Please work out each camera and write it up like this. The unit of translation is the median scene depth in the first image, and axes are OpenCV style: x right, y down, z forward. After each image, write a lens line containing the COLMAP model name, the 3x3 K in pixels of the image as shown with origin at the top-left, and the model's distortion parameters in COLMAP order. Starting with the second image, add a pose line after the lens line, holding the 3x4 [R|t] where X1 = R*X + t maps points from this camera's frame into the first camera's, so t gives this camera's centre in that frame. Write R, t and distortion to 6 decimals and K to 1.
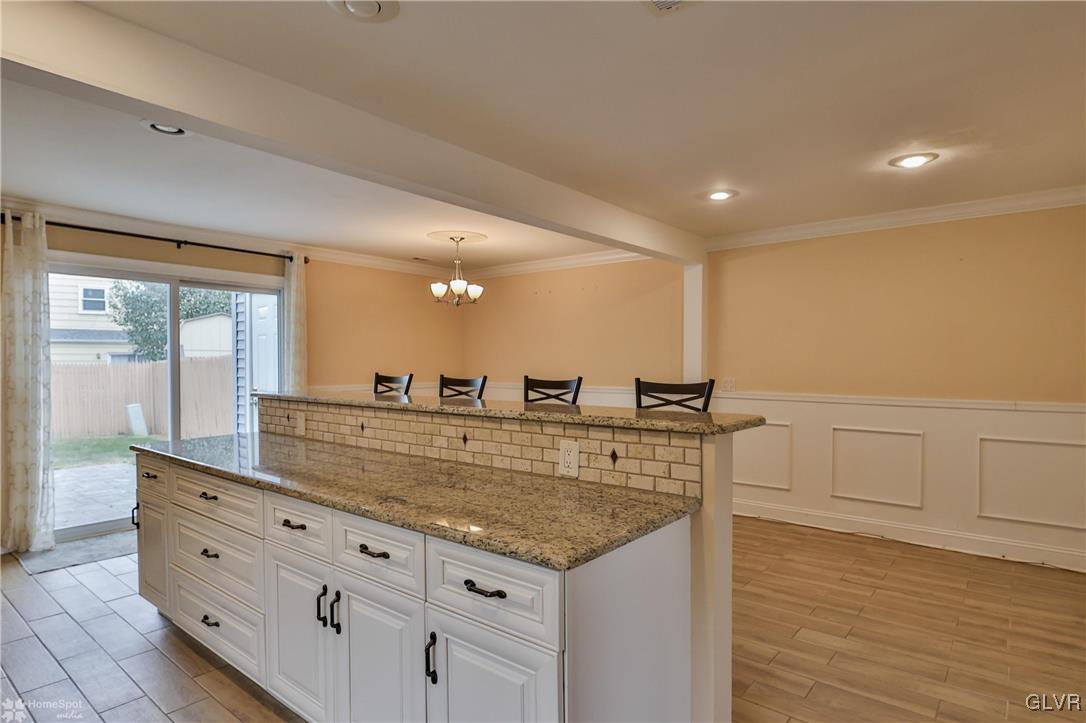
lens RADIAL K [[549.4, 0, 551.3], [0, 549.4, 364.1], [0, 0, 1]] dist [0.001798, 0.000234]
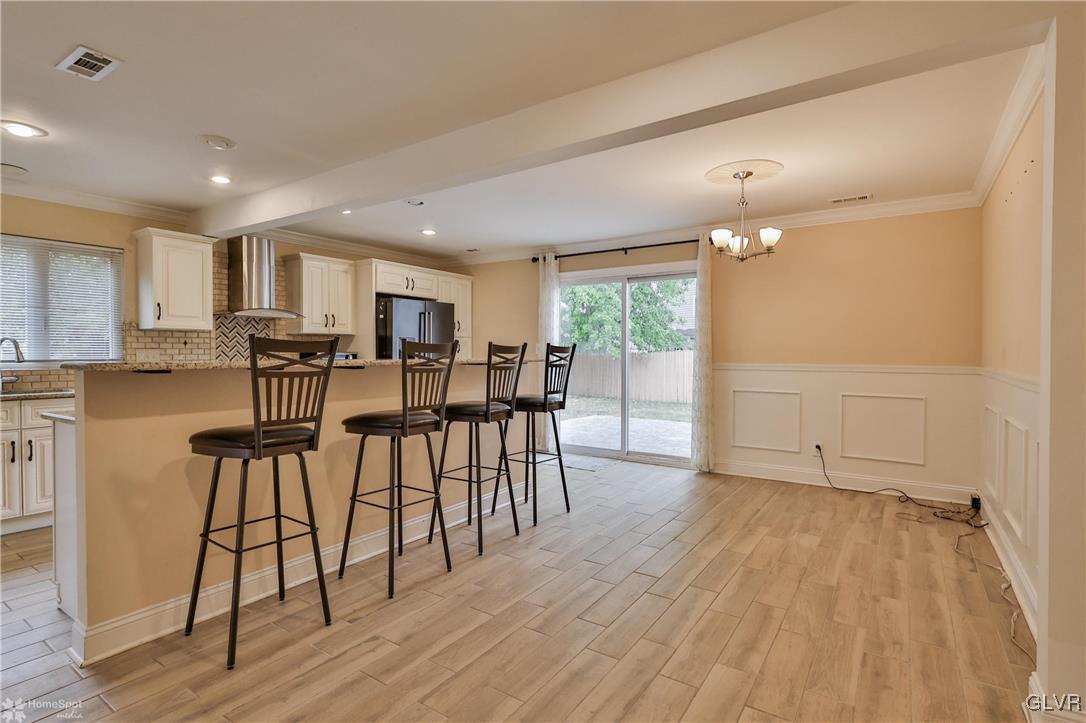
lens RADIAL K [[519.0, 0, 547.7], [0, 519.0, 360.0], [0, 0, 1]] dist [0.000301, 0.000367]
pose [[0.086642, 0.021310, -0.996012, 0.684478], [-0.008053, 0.999754, 0.020689, 0.028386], [0.996207, 0.006229, 0.086792, 0.817804]]
